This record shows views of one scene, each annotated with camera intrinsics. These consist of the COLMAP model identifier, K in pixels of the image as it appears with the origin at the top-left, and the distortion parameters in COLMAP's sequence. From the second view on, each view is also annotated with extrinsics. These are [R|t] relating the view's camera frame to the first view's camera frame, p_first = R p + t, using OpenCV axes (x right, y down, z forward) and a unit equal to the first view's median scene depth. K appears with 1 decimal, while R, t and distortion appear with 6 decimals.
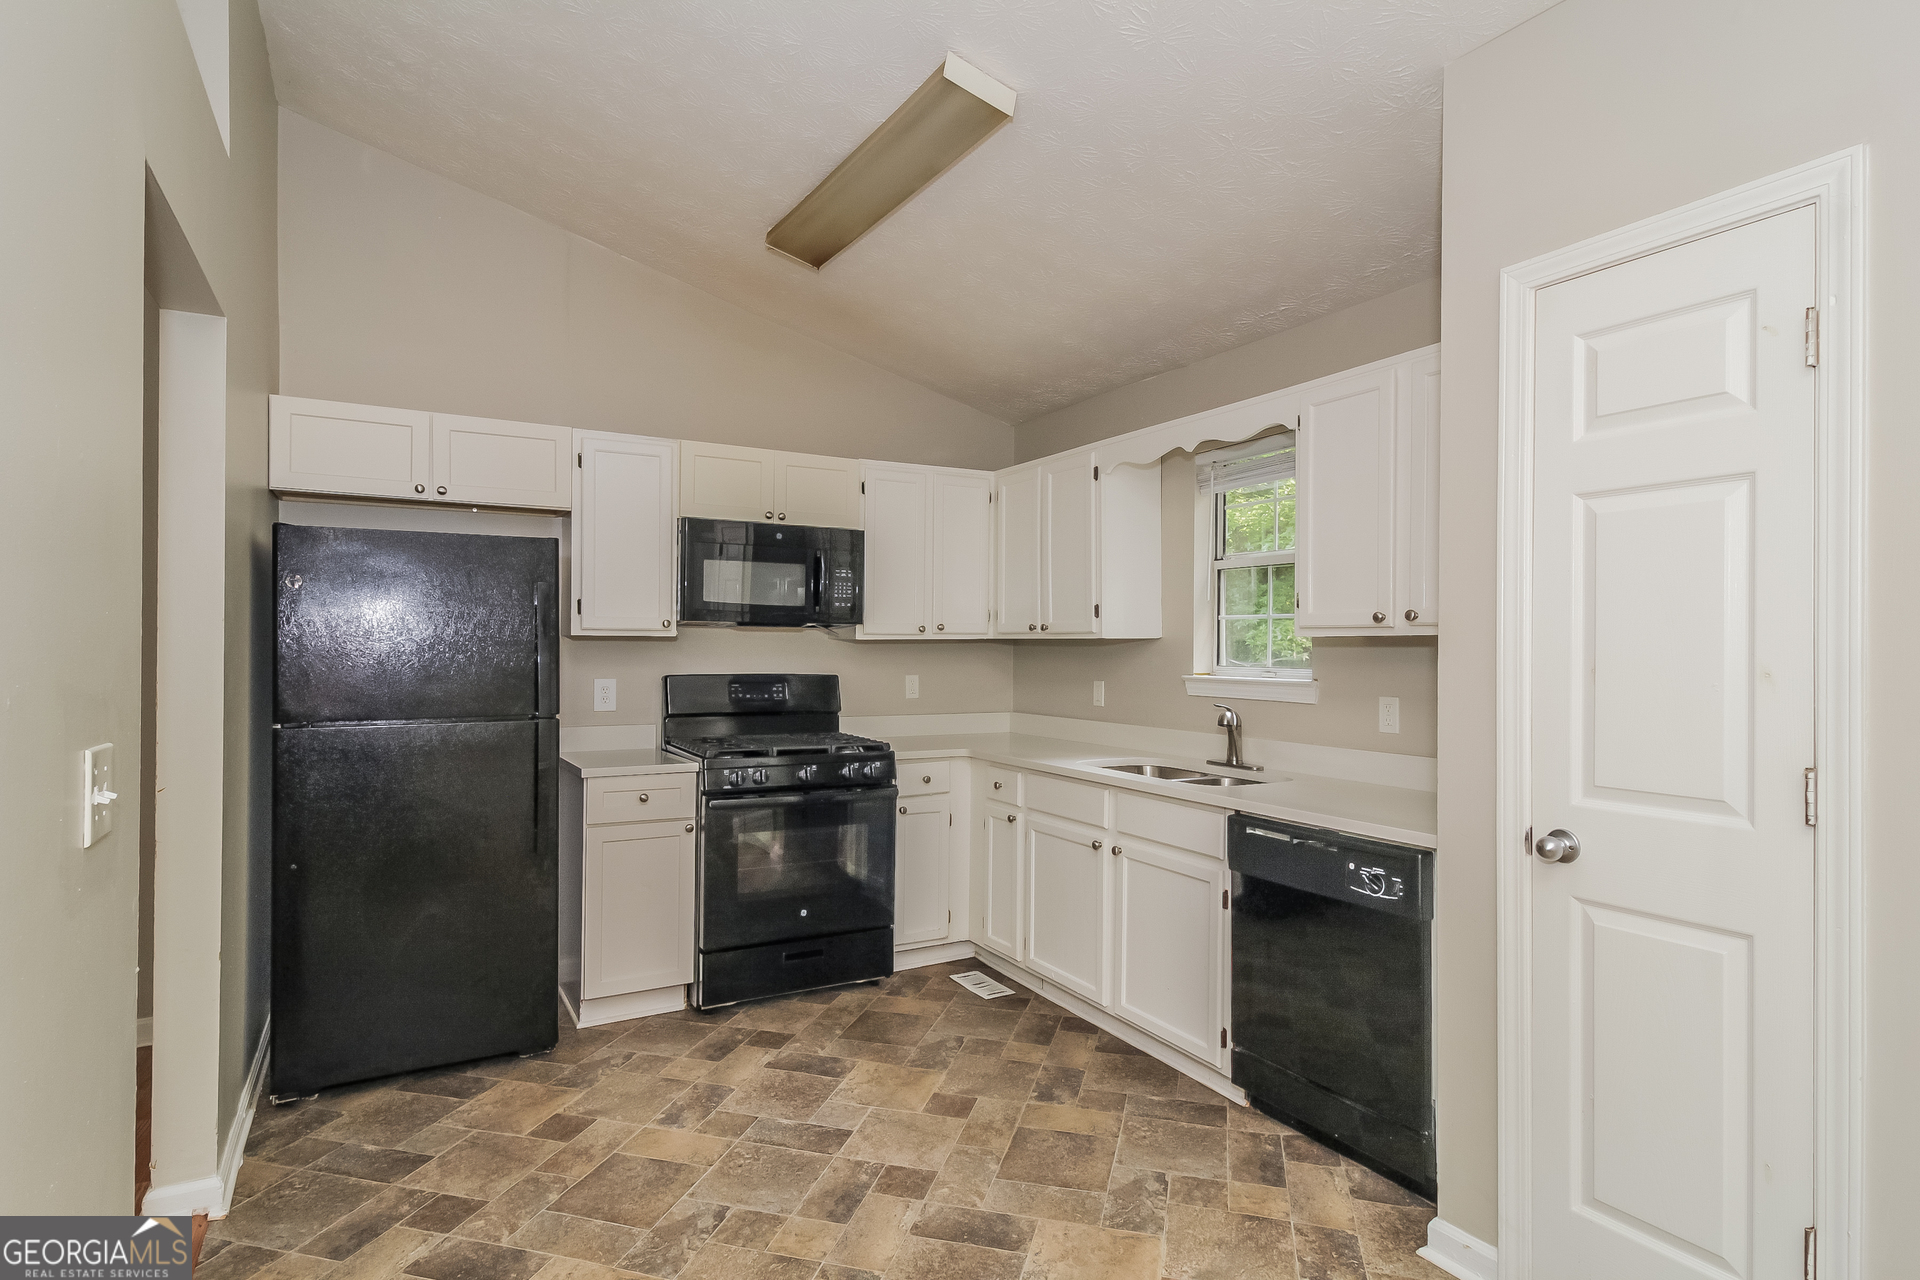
lens RADIAL K [[1012.8, 0, 960.0], [0, 1012.8, 640.0], [0, 0, 1]] dist [-0.000056, -0.000015]
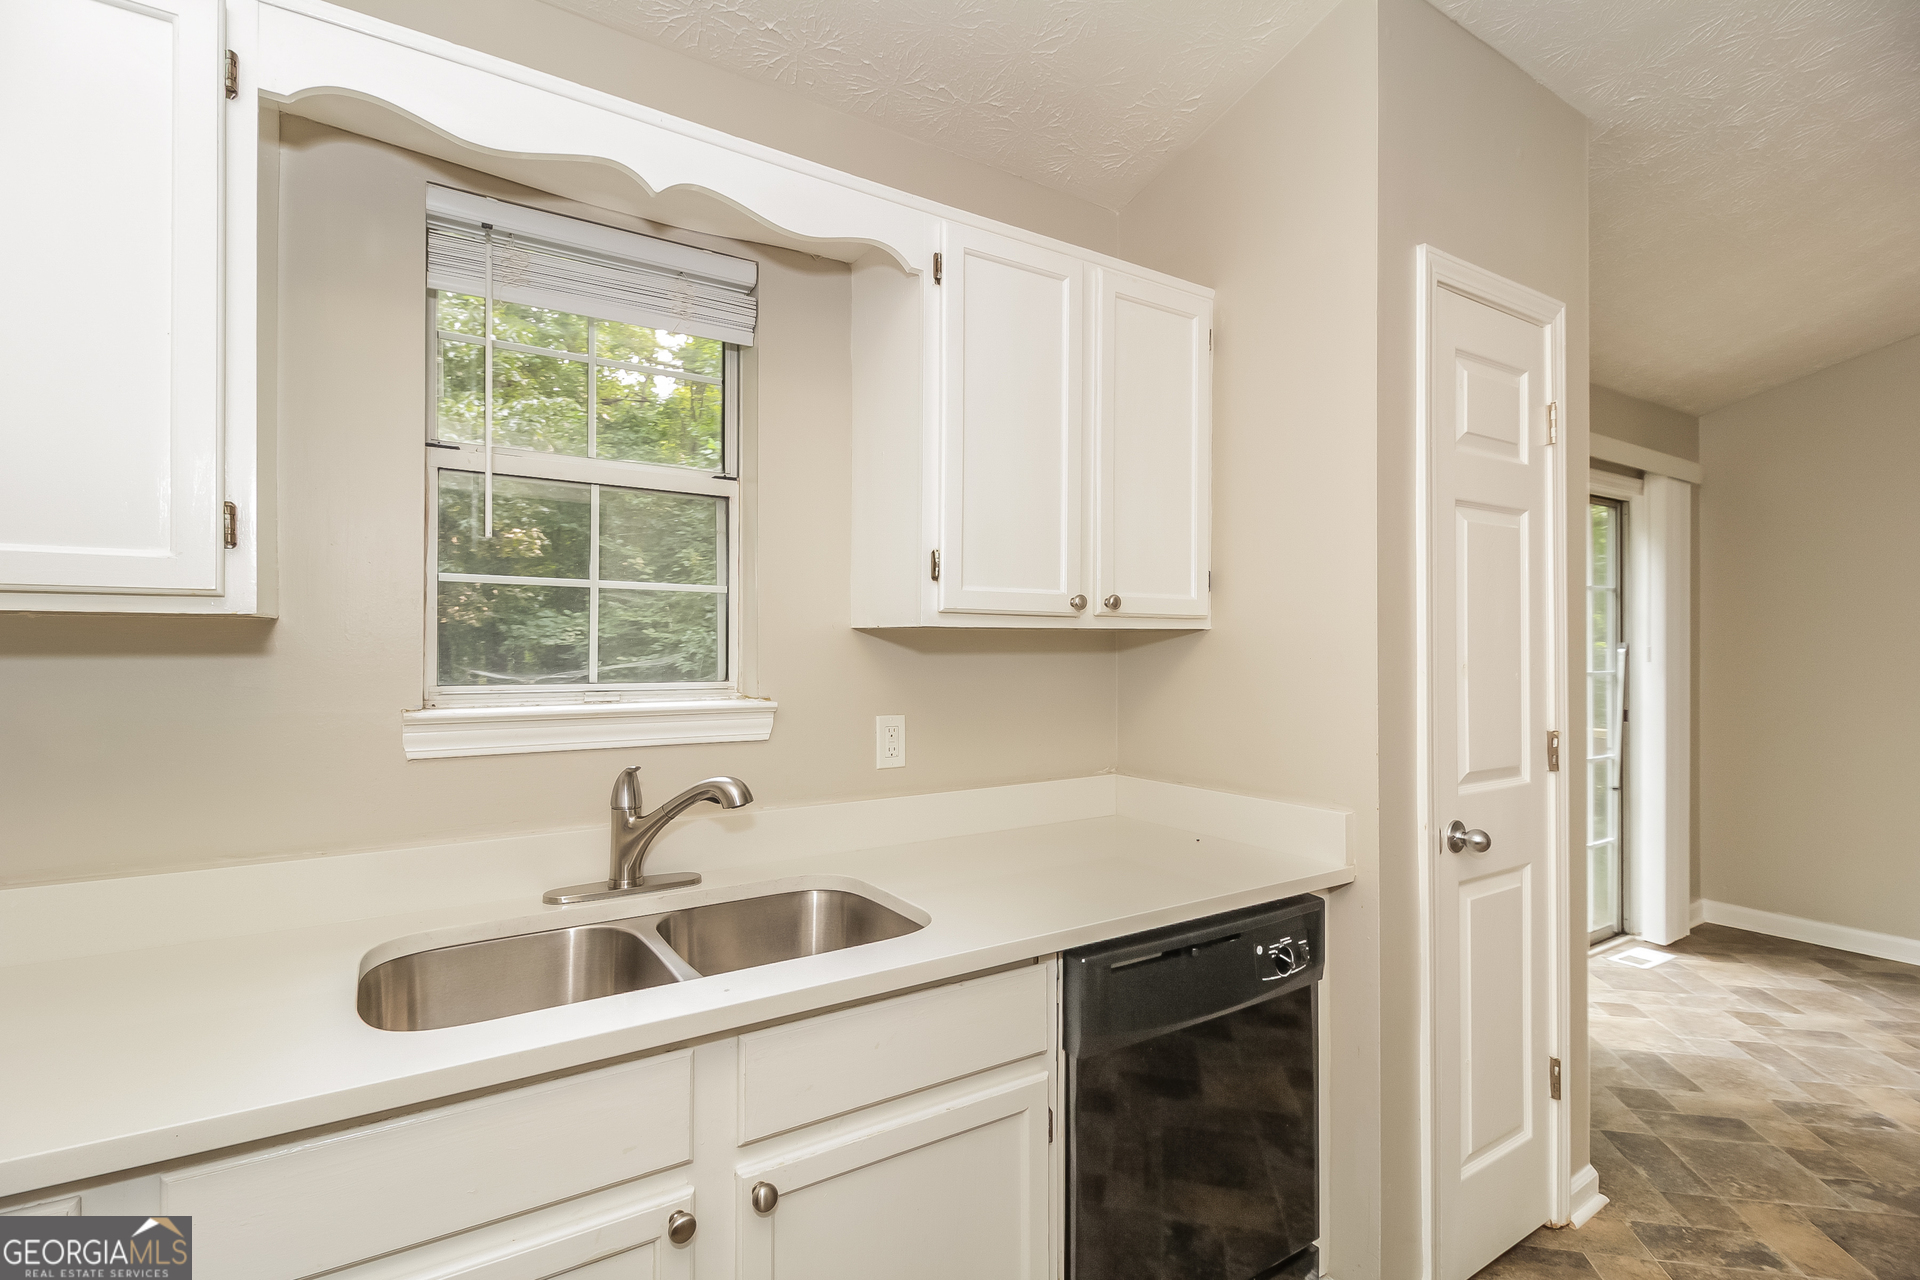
lens RADIAL K [[892.7, 0, 960.0], [0, 892.7, 640.0], [0, 0, 1]] dist [-0.001053, -0.000608]
pose [[-0.057185, 0.001434, 0.998363, -0.201486], [-0.009826, 0.999950, -0.001999, 0.006136], [-0.998315, -0.009925, -0.057168, 1.091826]]
